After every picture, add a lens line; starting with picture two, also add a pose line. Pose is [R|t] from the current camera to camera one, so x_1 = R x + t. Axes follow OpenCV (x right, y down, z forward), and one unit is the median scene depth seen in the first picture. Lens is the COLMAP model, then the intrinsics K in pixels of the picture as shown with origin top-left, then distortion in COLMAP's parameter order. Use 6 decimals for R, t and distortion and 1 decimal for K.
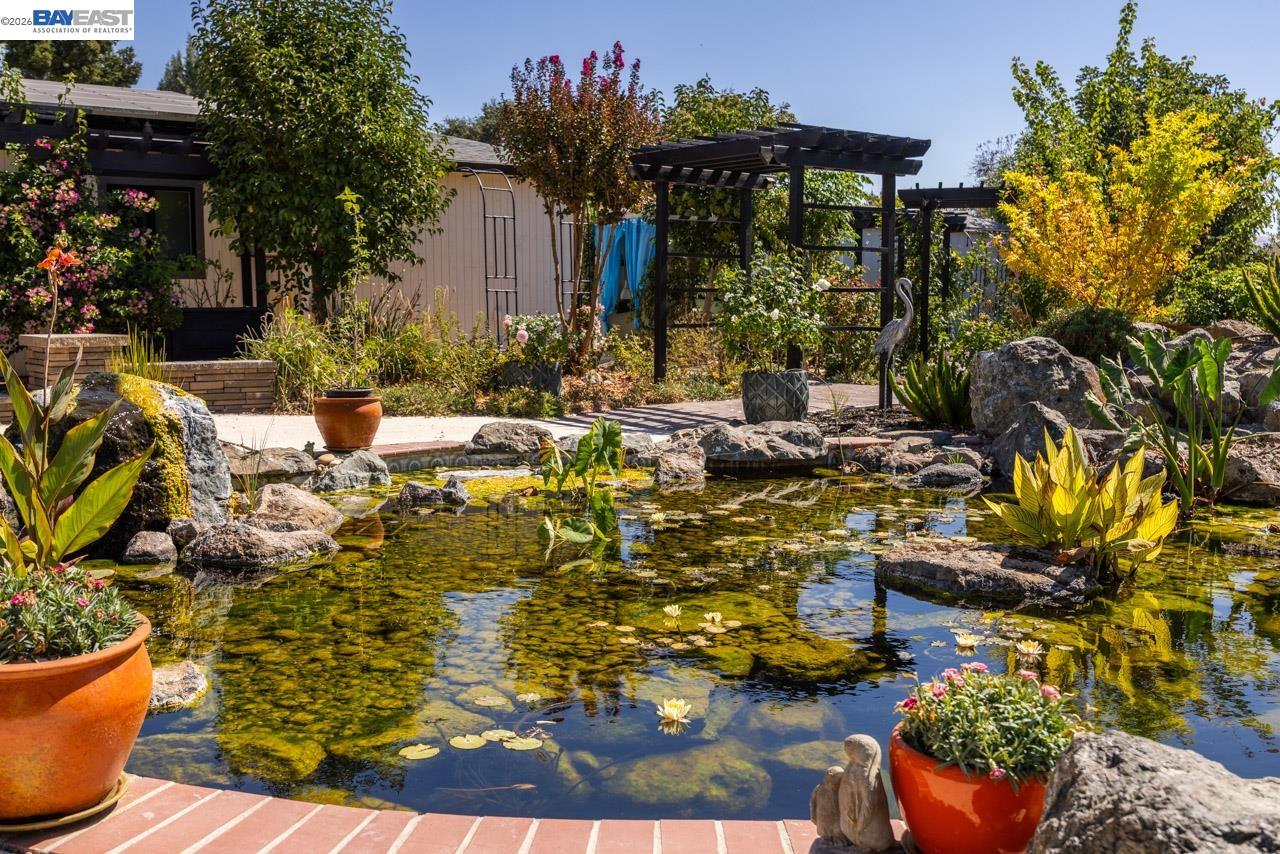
lens RADIAL K [[1236.2, 0, 617.2], [0, 1236.2, 424.1], [0, 0, 1]] dist [0.000898, 0.001202]
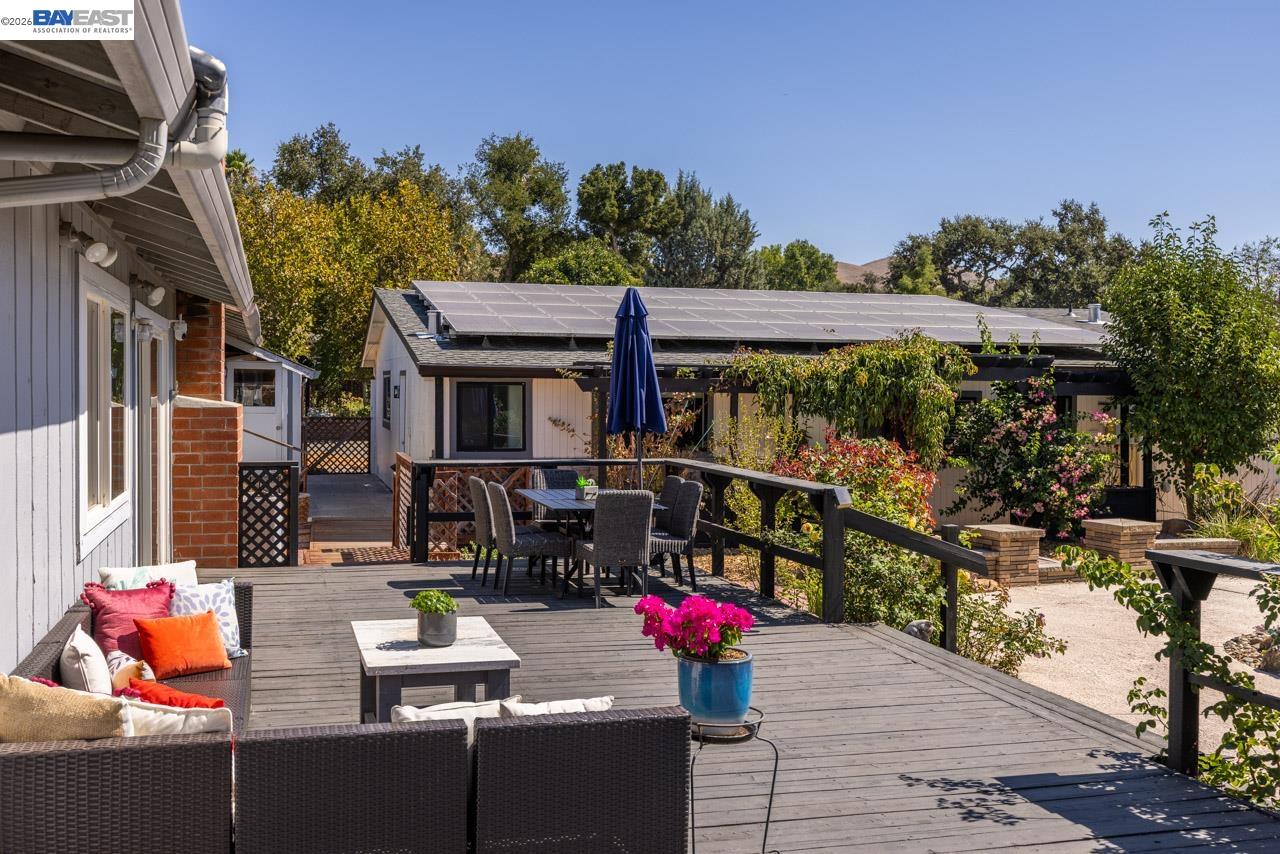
lens RADIAL K [[1242.2, 0, 574.2], [0, 1242.2, 394.0], [0, 0, 1]] dist [-0.005785, -0.012850]
pose [[0.945914, 0.006807, -0.324346, -0.487752], [-0.037876, 0.995260, -0.089573, -0.056492], [0.322198, 0.097014, 0.941688, -0.561487]]
